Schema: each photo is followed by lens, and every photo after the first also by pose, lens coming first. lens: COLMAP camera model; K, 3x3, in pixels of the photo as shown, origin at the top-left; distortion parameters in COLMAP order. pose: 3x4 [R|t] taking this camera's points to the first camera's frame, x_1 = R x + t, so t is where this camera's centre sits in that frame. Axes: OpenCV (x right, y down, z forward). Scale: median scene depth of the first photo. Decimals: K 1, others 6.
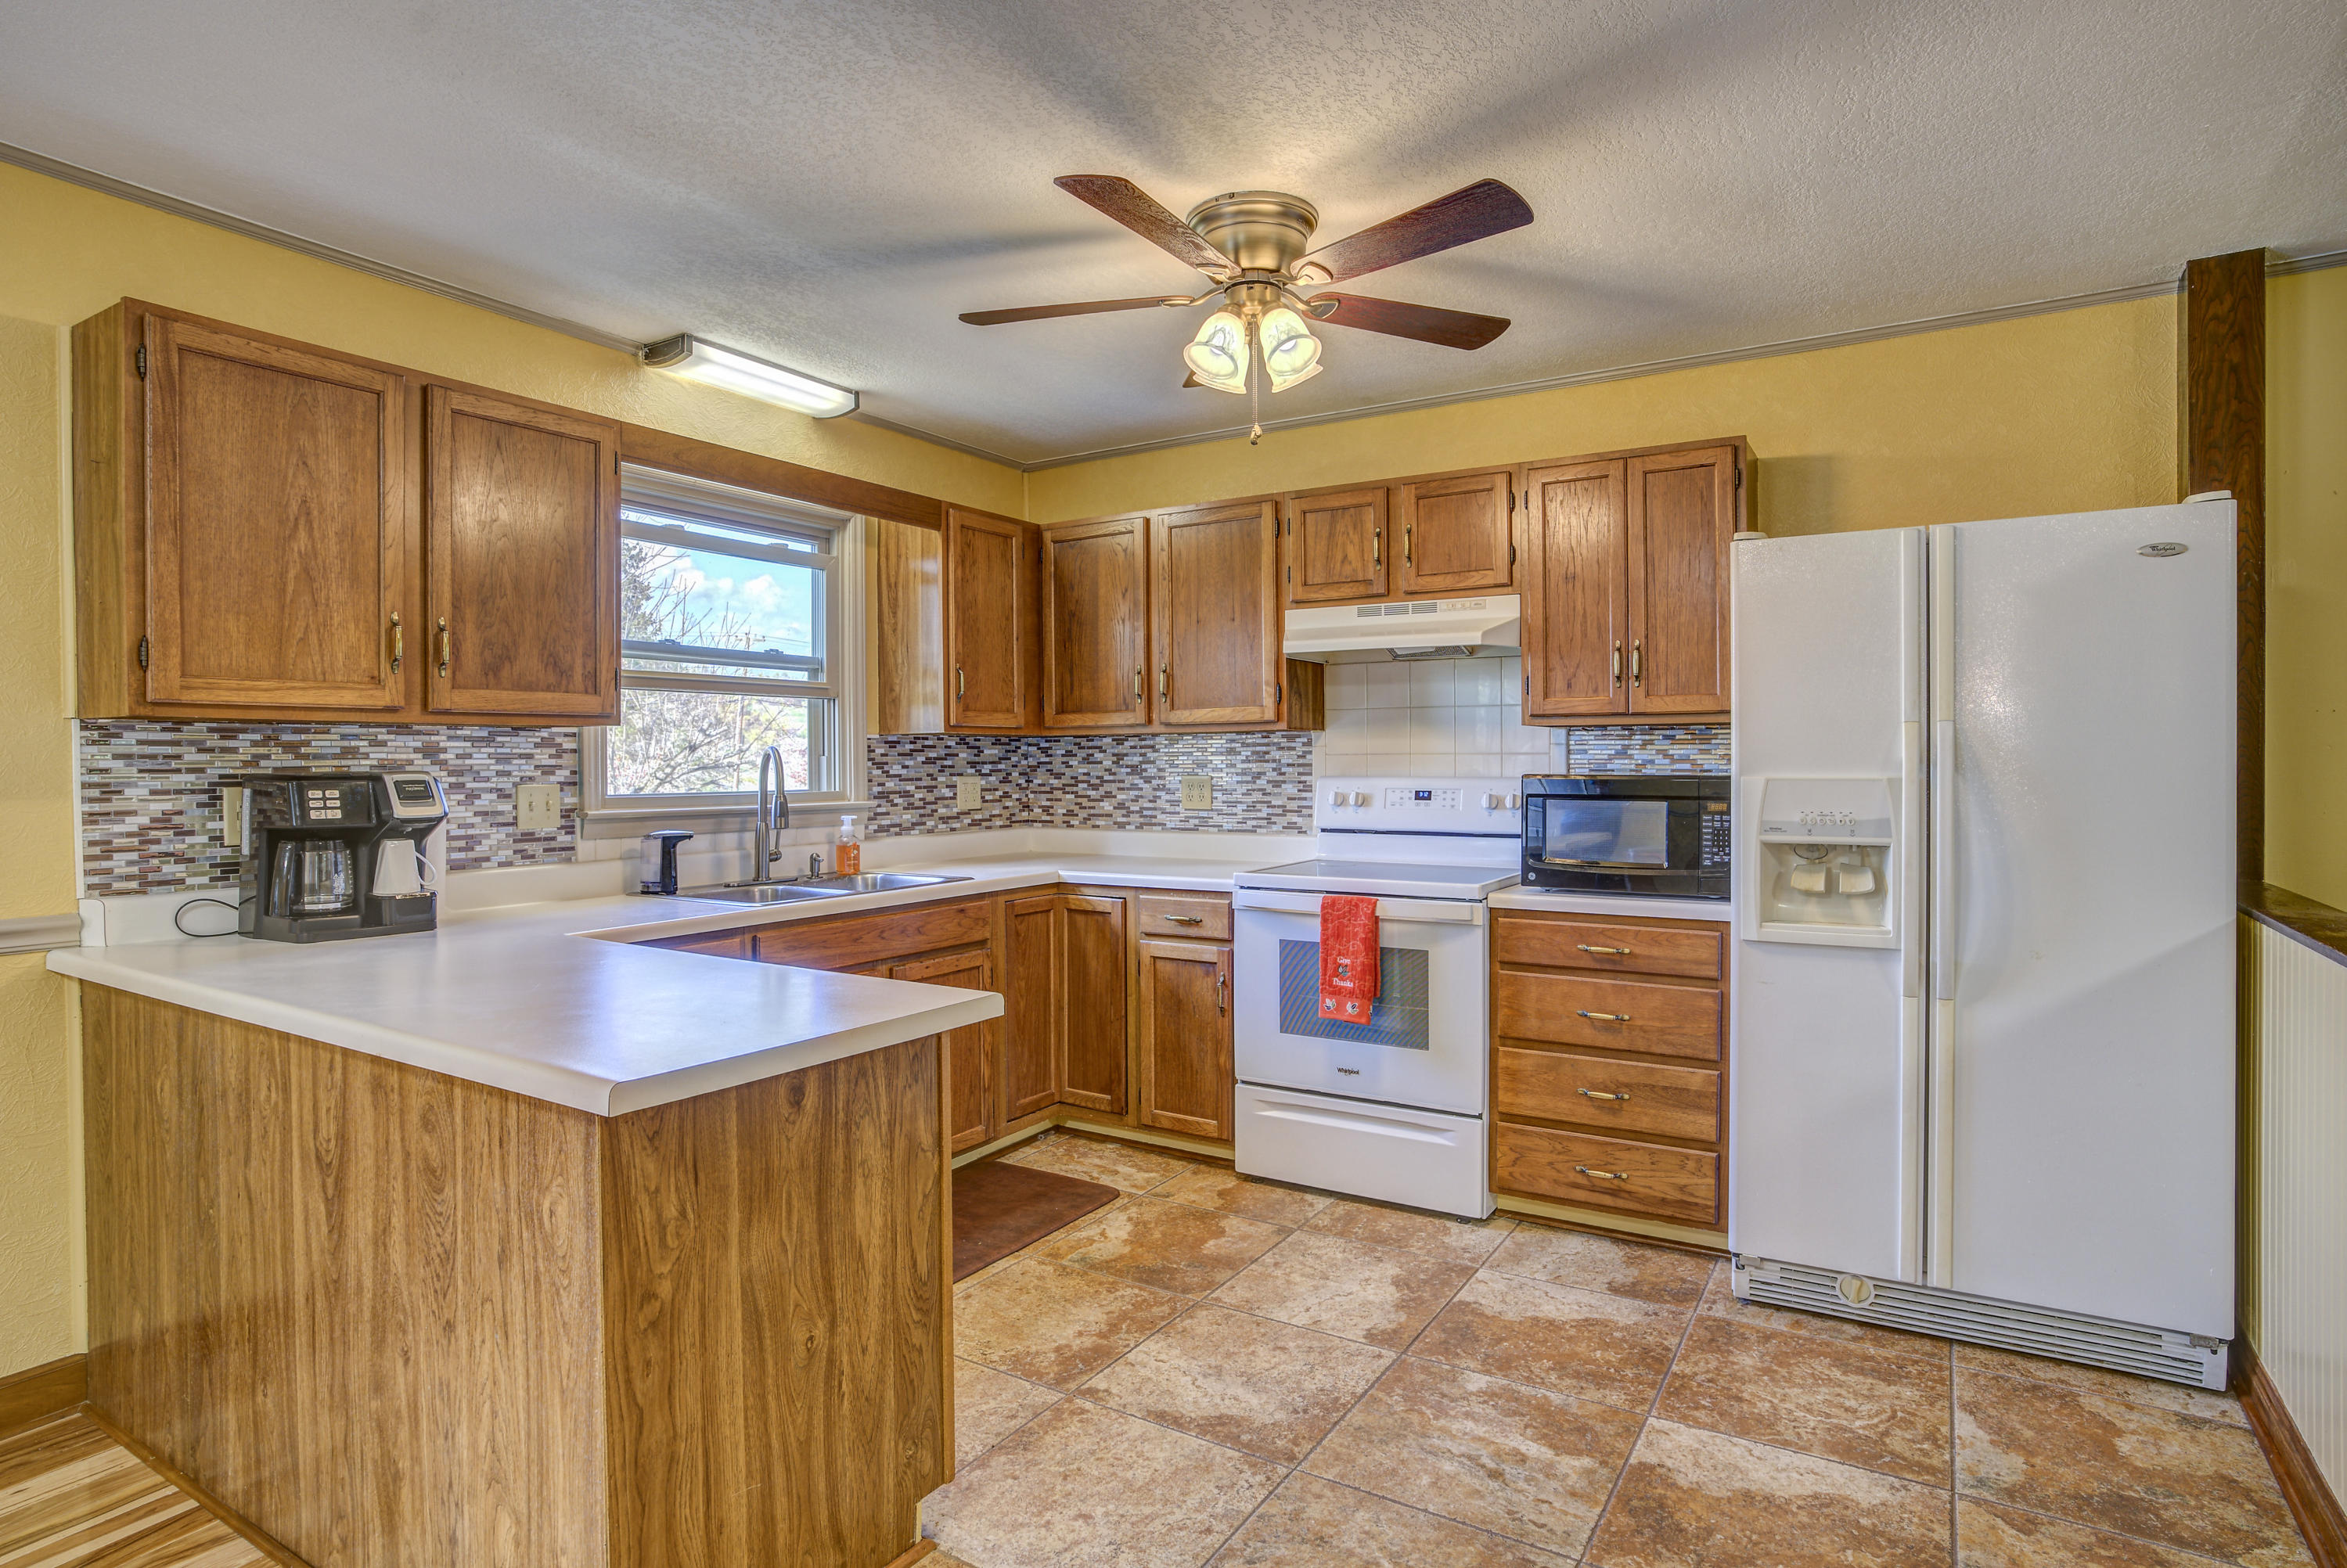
lens RADIAL K [[1283.1, 0, 1246.7], [0, 1283.1, 768.5], [0, 0, 1]] dist [-0.065337, 0.032530]
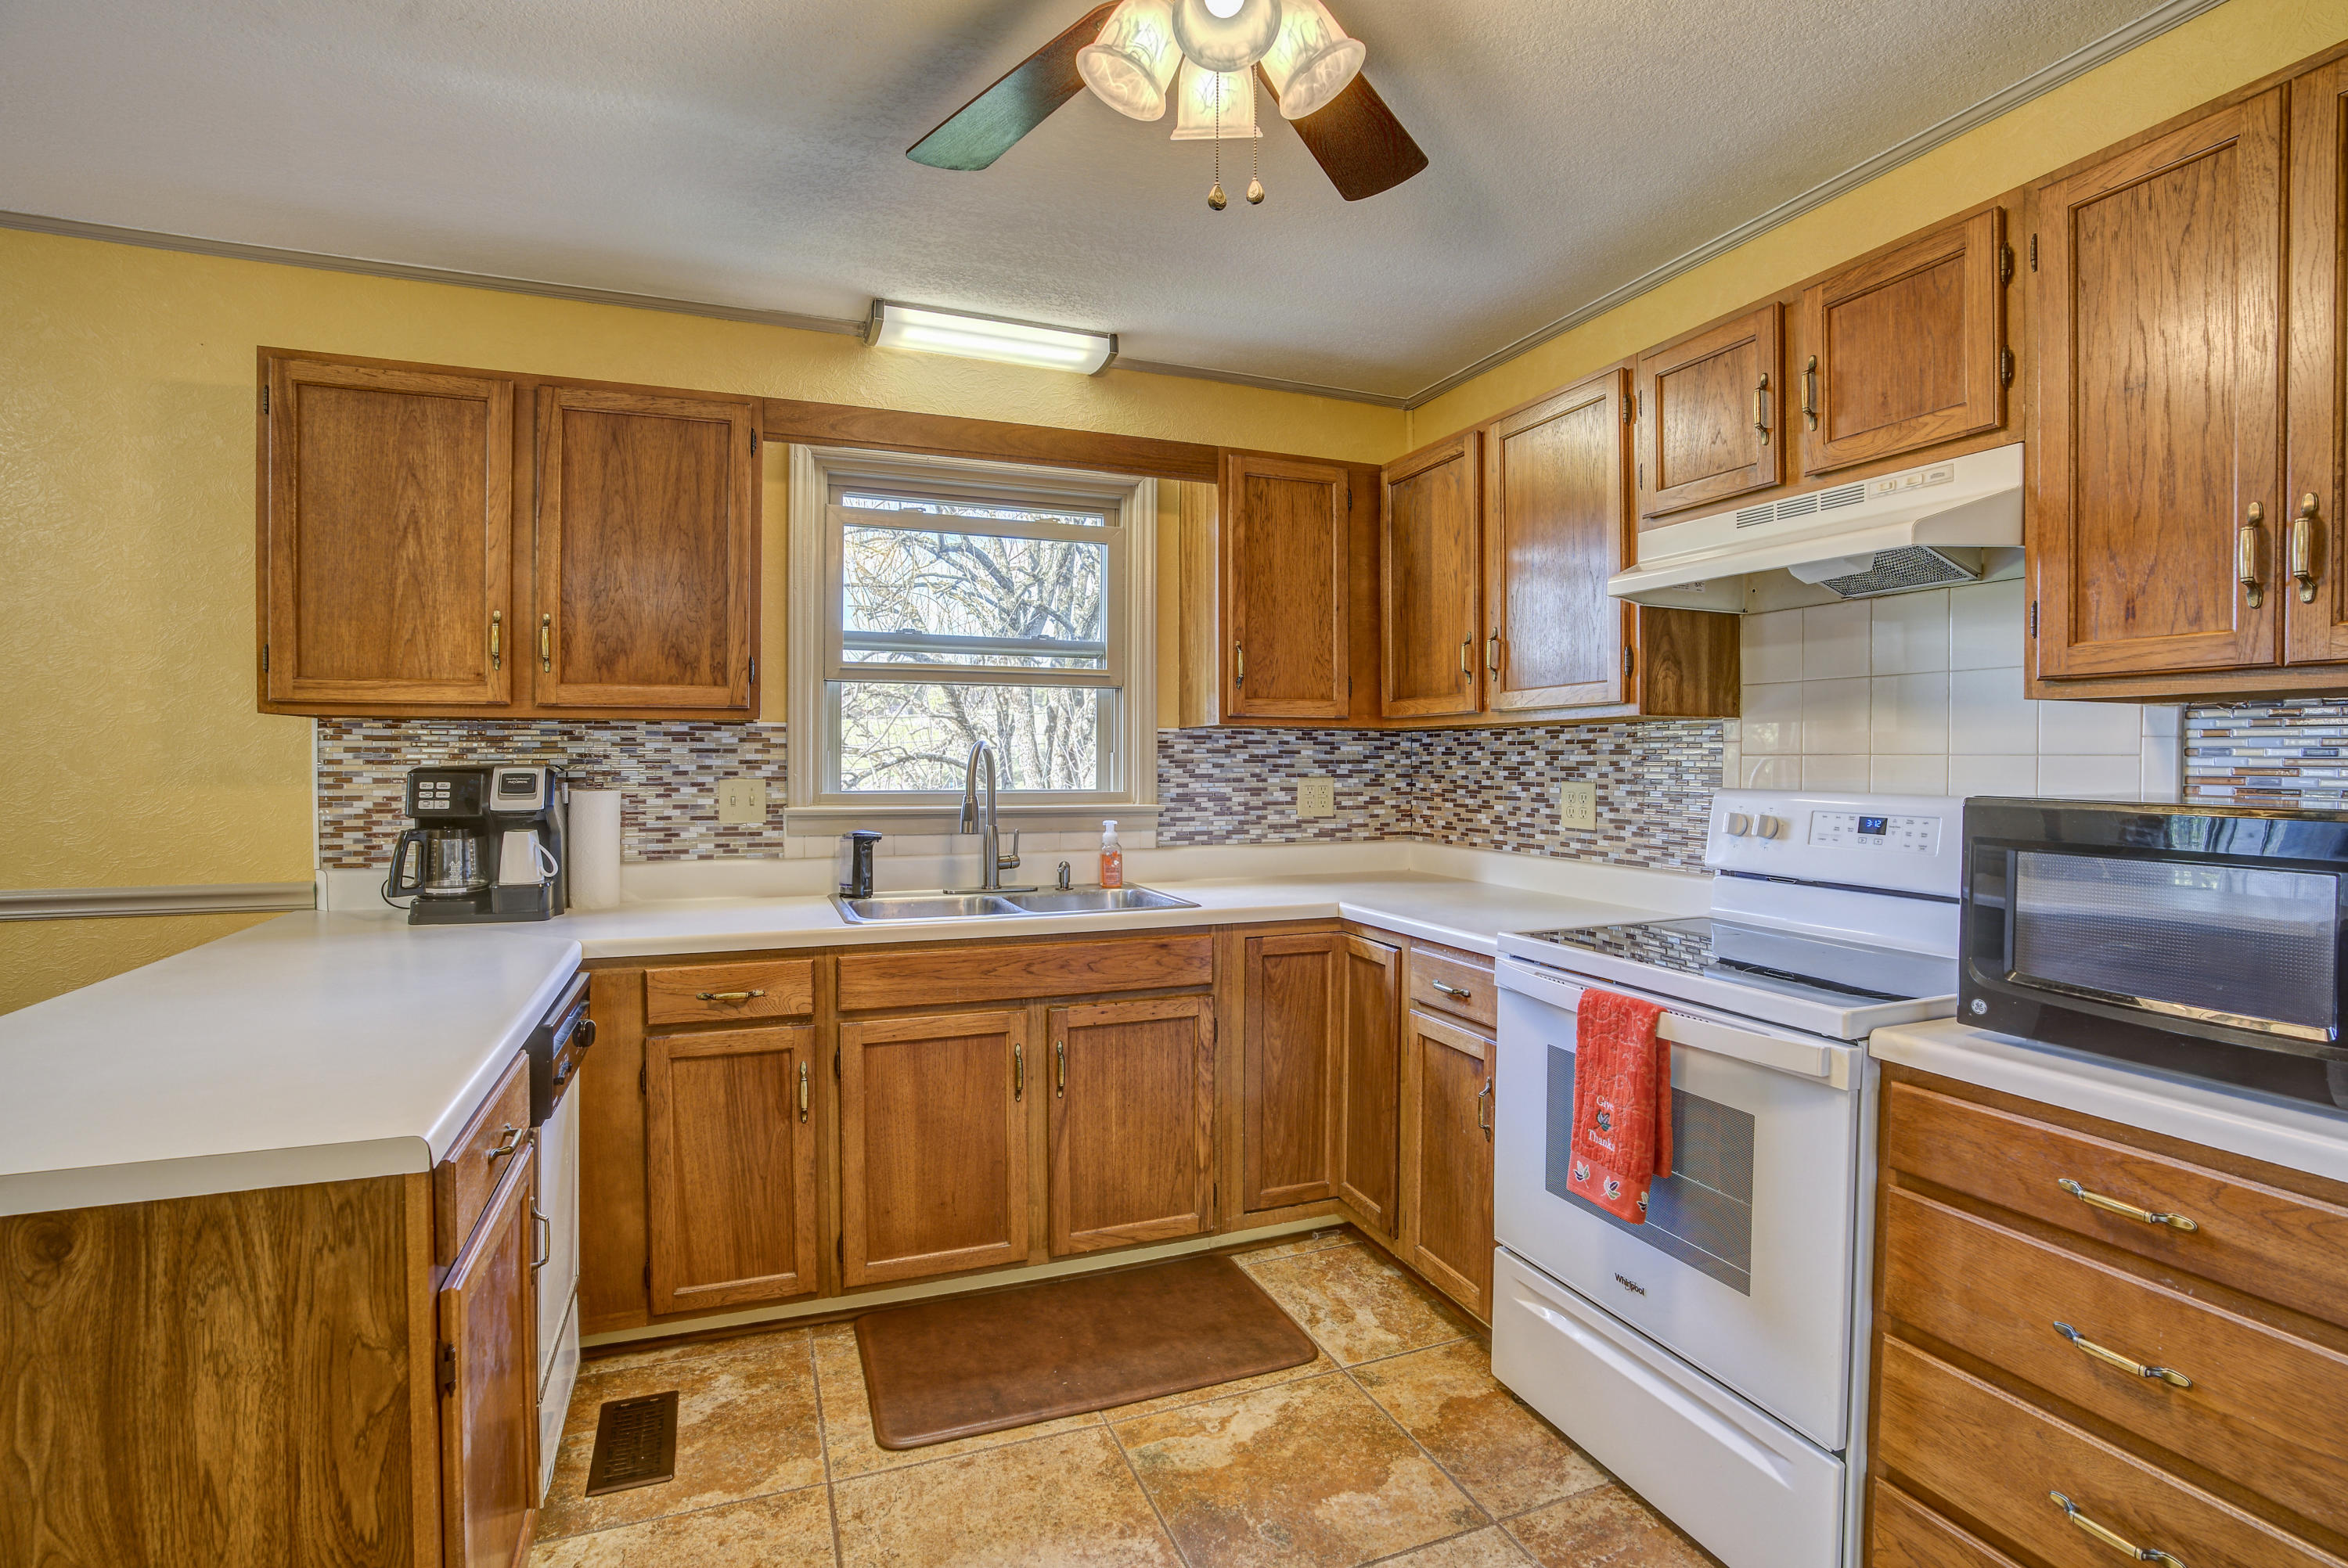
lens RADIAL K [[1165.3, 0, 1119.8], [0, 1165.3, 773.9], [0, 0, 1]] dist [-0.078001, 0.033432]
pose [[0.772752, 0.016384, -0.634497, 0.268456], [-0.011406, 0.999864, 0.011928, -0.006324], [0.634606, -0.001980, 0.772834, 0.517126]]
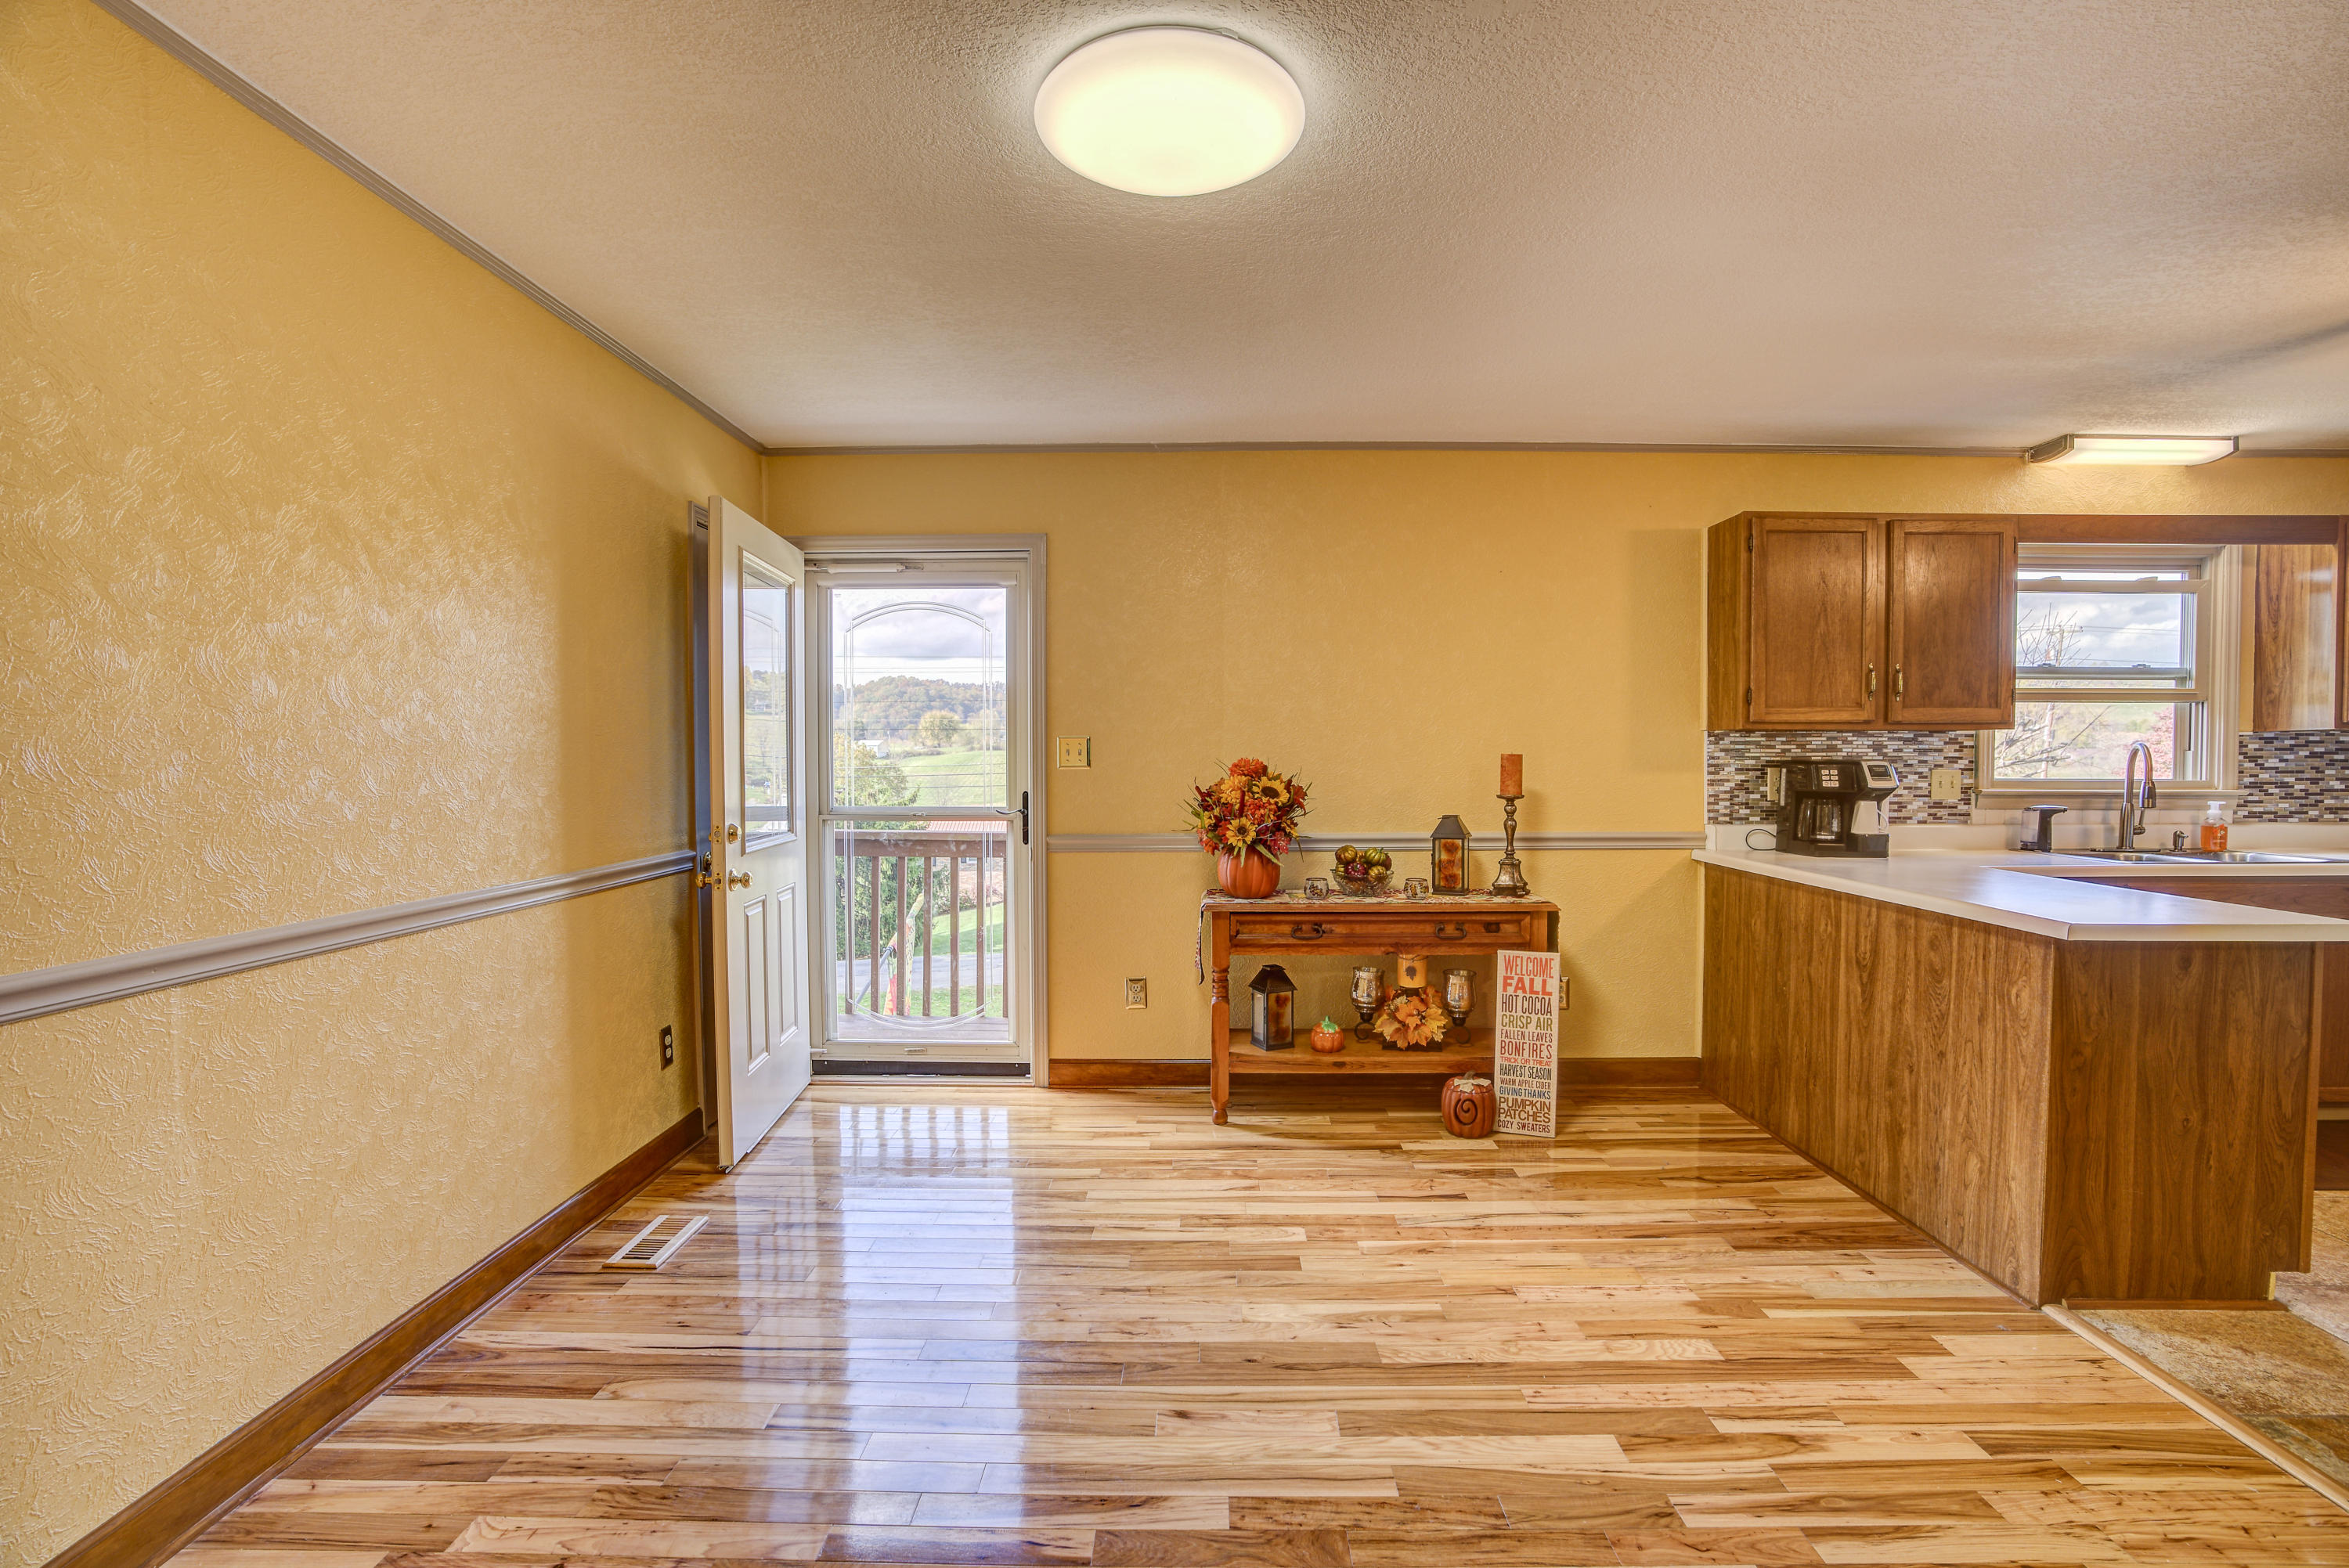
lens RADIAL K [[1107.4, 0, 1162.0], [0, 1107.4, 792.5], [0, 0, 1]] dist [-0.061502, 0.023551]
pose [[0.480045, 0.032043, -0.876658, 0.112103], [-0.007362, 0.999445, 0.032499, 0.005491], [0.877213, -0.009147, 0.480015, -0.439760]]
